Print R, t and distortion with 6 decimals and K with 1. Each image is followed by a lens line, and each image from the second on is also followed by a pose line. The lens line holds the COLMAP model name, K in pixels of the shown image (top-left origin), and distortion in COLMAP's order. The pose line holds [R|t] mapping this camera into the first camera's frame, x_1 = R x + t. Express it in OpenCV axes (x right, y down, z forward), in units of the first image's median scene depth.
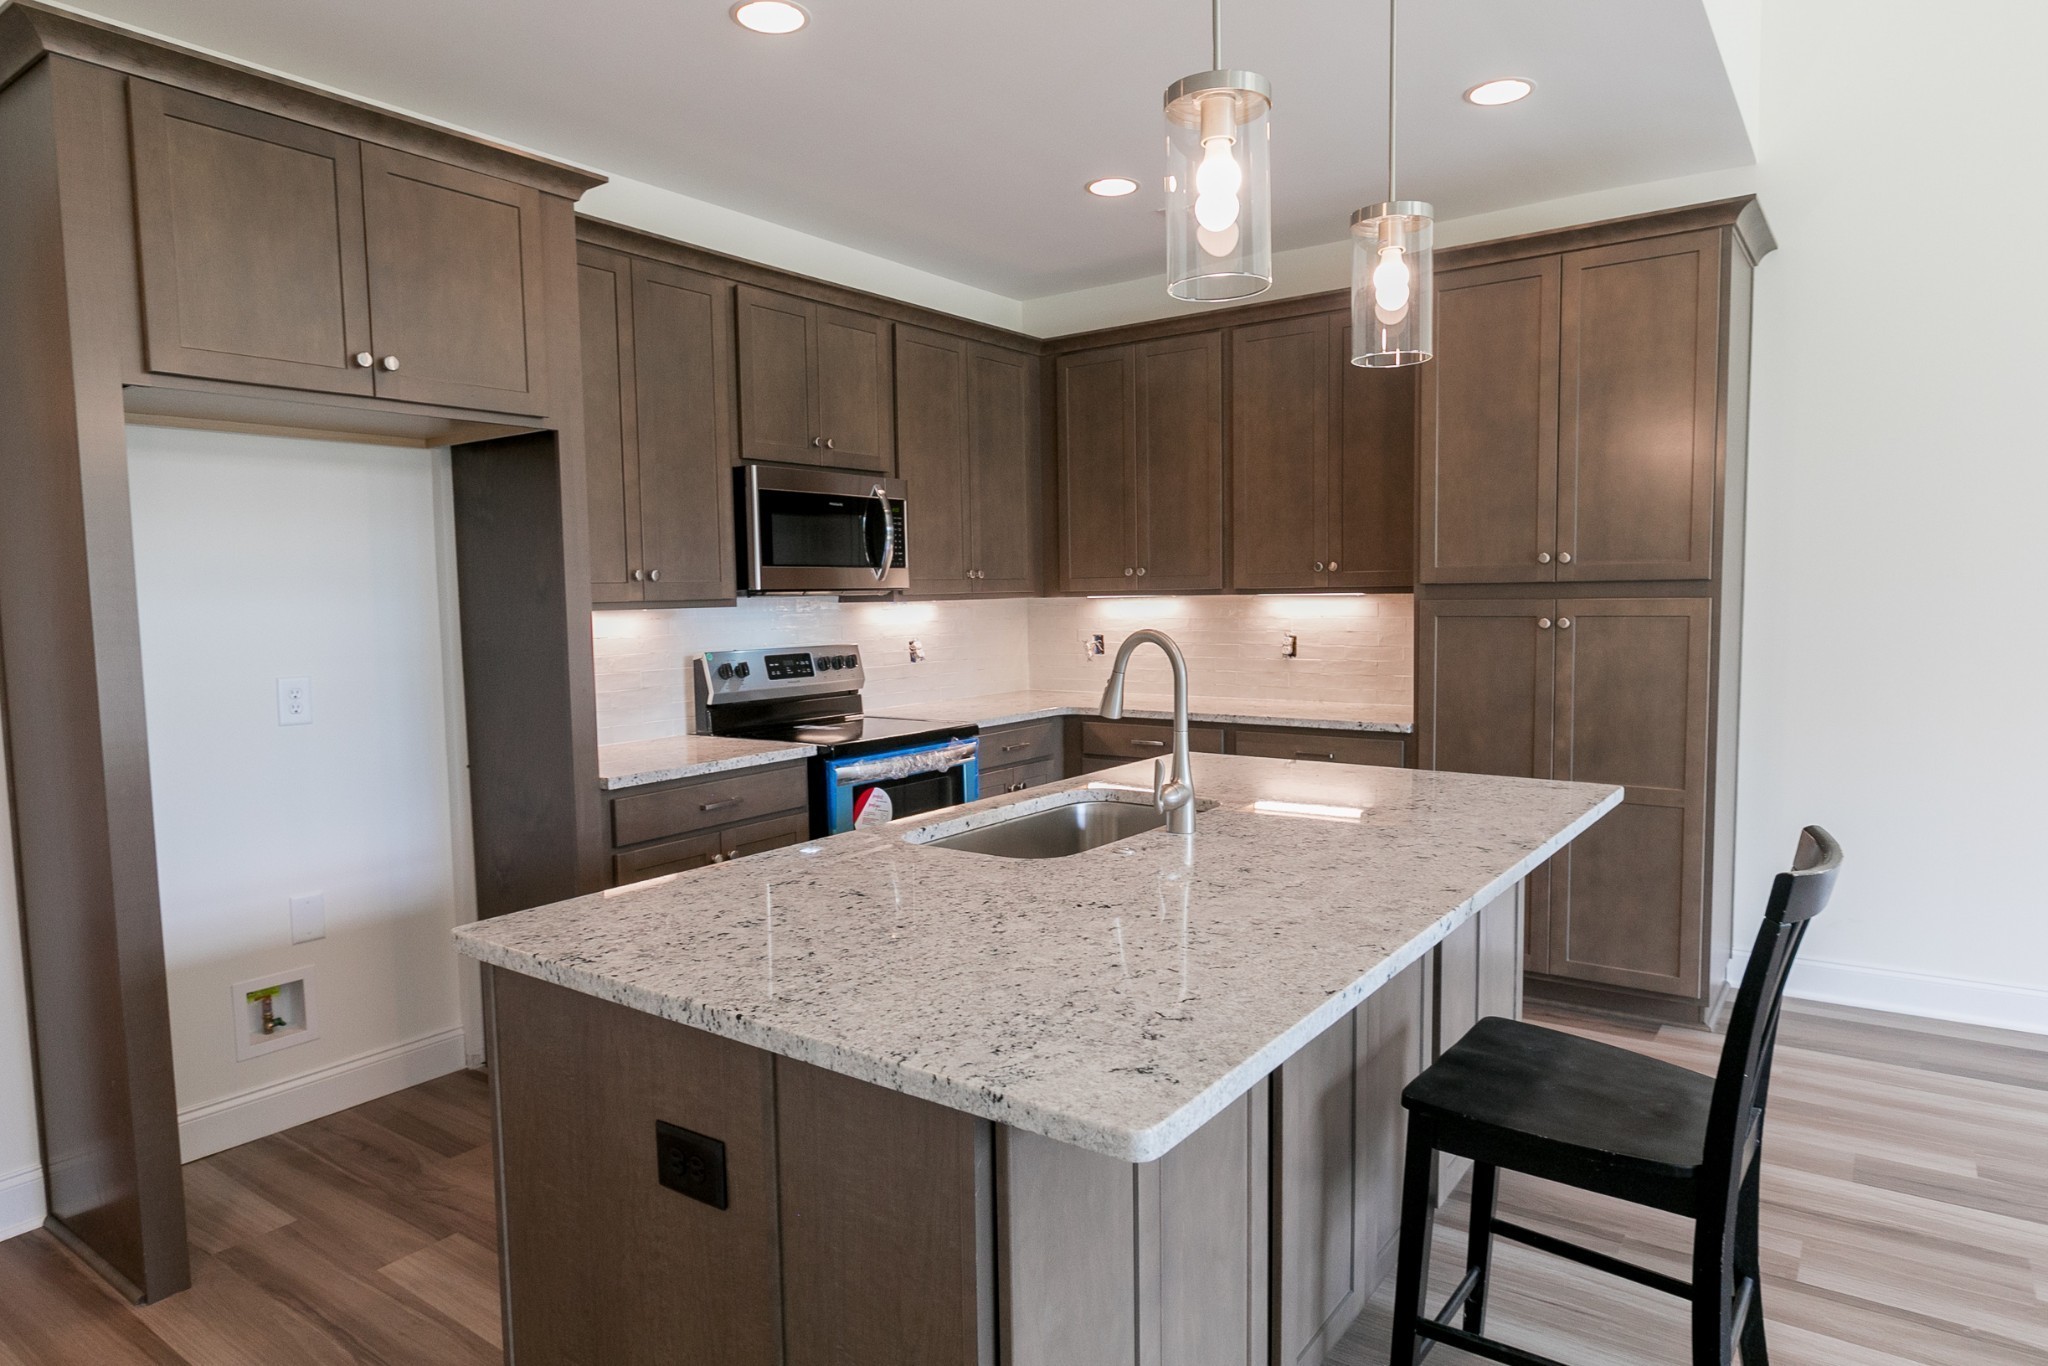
lens RADIAL K [[1208.7, 0, 1007.7], [0, 1208.7, 676.0], [0, 0, 1]] dist [-0.024012, 0.010984]
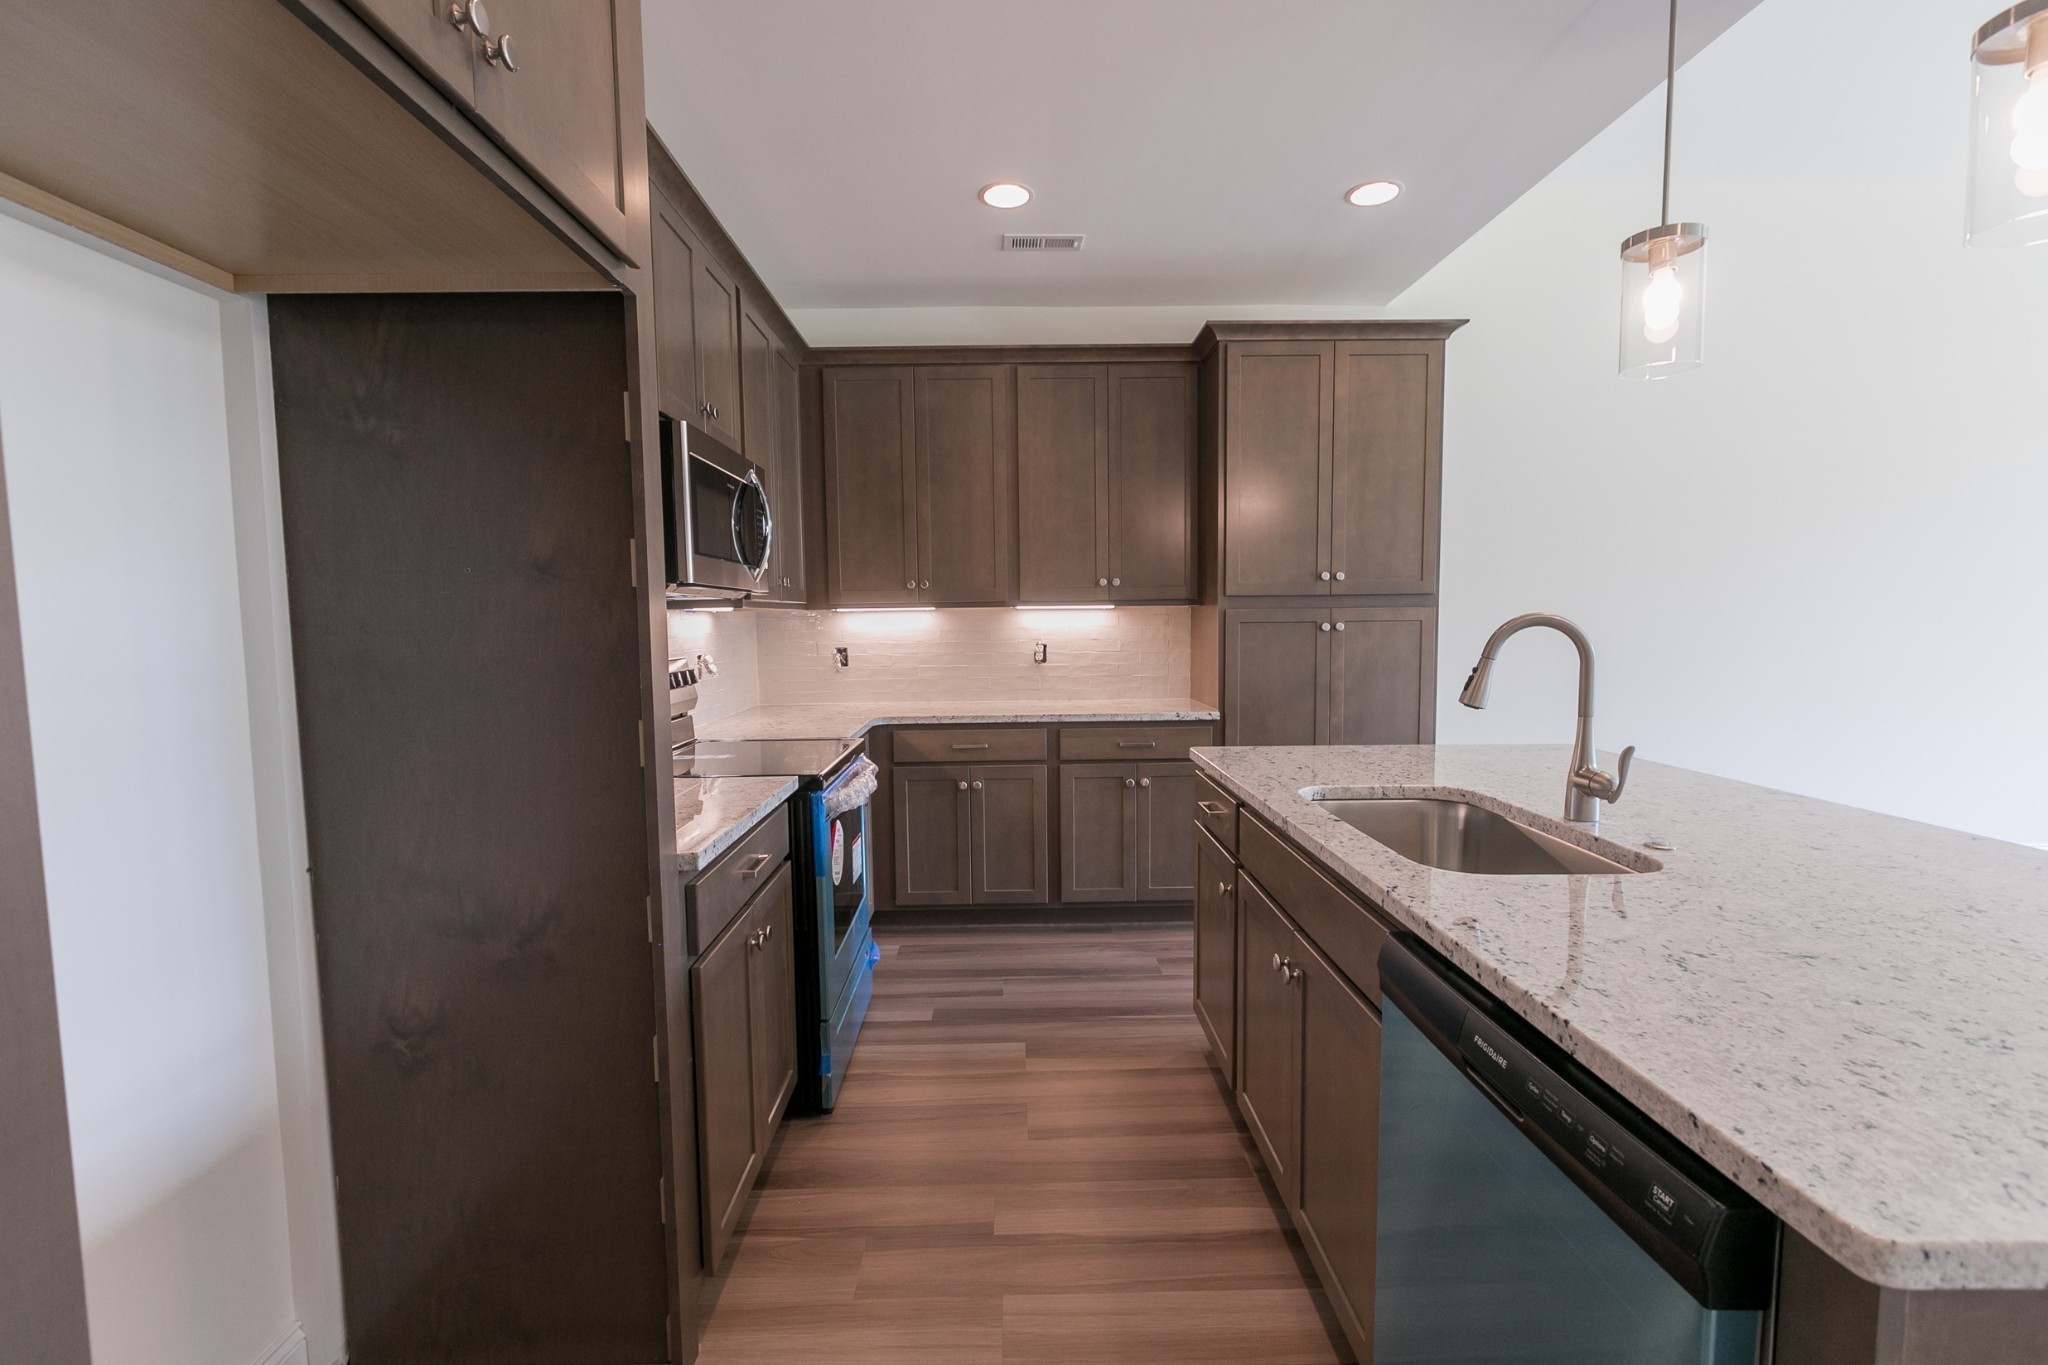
lens RADIAL K [[919.4, 0, 1020.5], [0, 919.4, 681.4], [0, 0, 1]] dist [0.009207, -0.002572]
pose [[0.791281, -0.033723, 0.610523, -0.390891], [0.040937, 0.999159, 0.002132, -0.000855], [-0.610081, 0.023306, 0.791996, 0.393786]]
